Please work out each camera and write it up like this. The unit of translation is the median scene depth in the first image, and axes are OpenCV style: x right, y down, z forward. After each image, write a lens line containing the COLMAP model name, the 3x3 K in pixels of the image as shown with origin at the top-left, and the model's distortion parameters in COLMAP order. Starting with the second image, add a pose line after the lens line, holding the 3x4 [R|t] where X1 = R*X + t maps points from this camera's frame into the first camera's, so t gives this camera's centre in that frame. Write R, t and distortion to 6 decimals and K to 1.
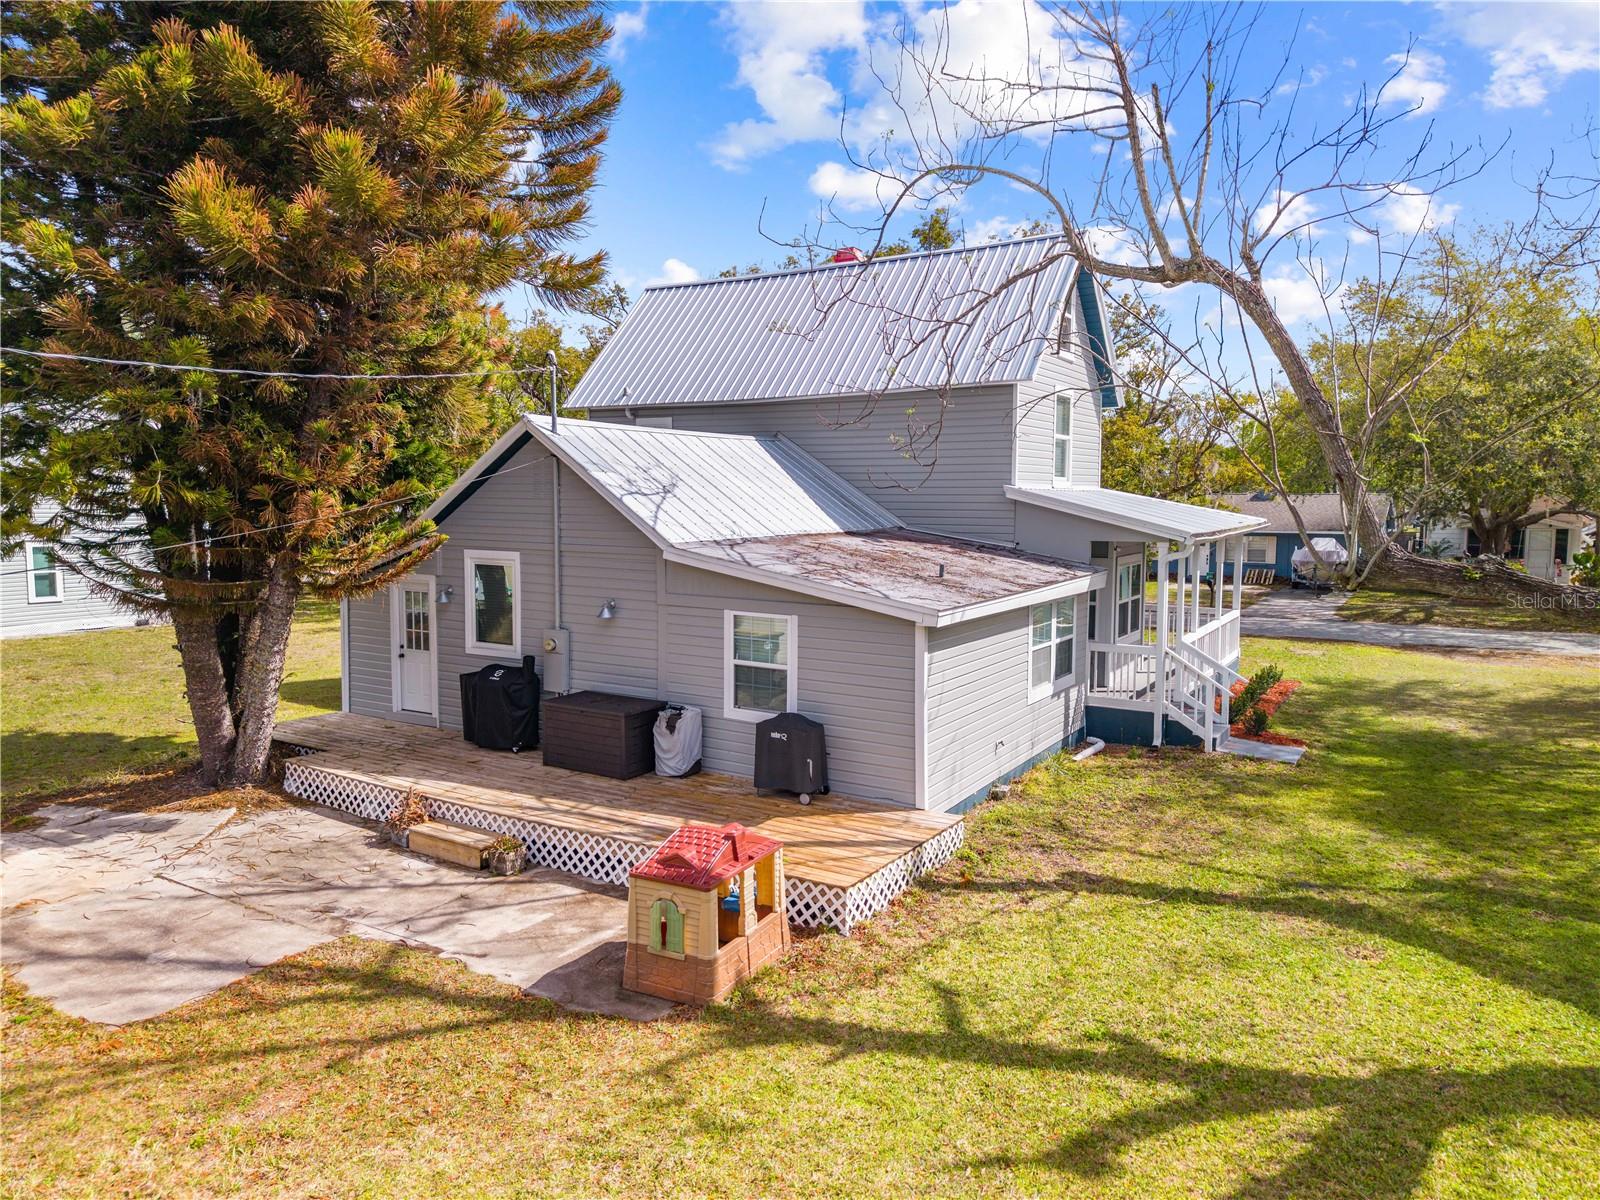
lens RADIAL K [[1079.9, 0, 807.3], [0, 1079.9, 591.8], [0, 0, 1]] dist [0.046709, -0.054315]
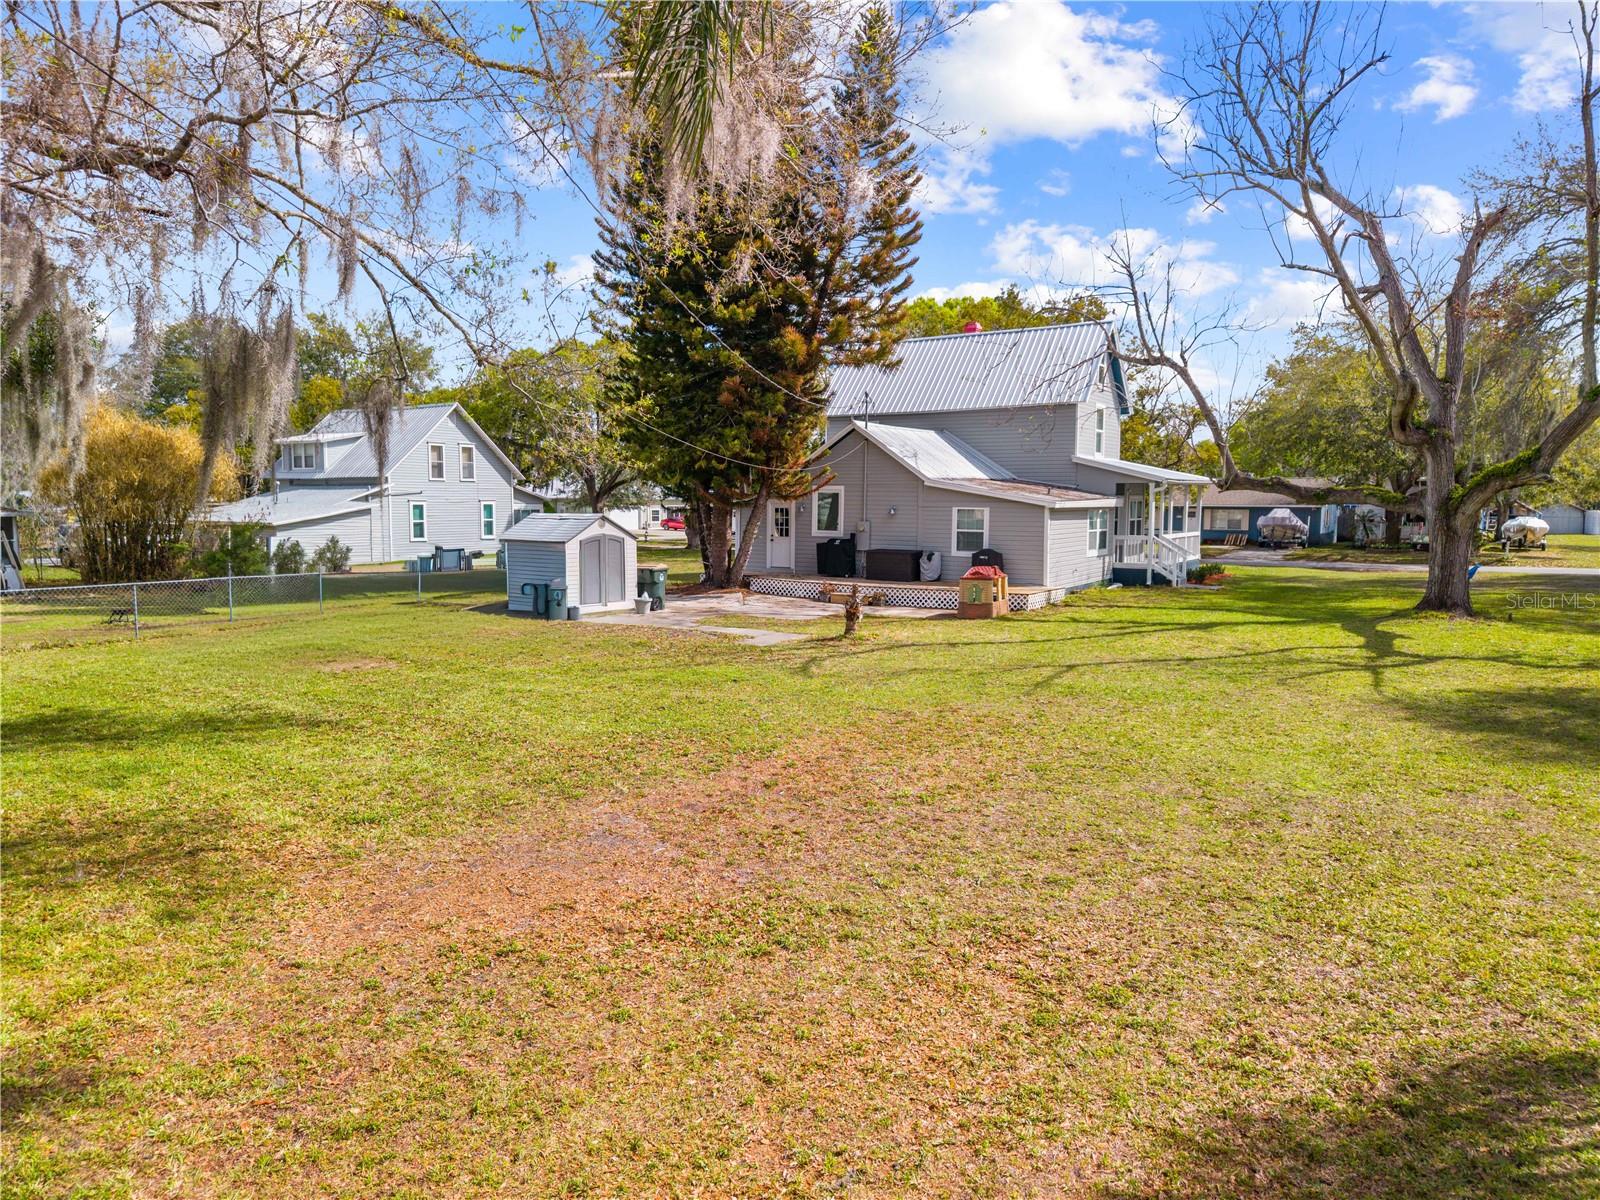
lens RADIAL K [[1079.9, 0, 807.3], [0, 1079.9, 591.8], [0, 0, 1]] dist [0.046709, -0.054315]
pose [[0.999964, 0.002153, -0.008241, -0.292122], [-0.002153, 0.999998, -0.000052, 0.156526], [0.008241, 0.000070, 0.999966, -1.008252]]
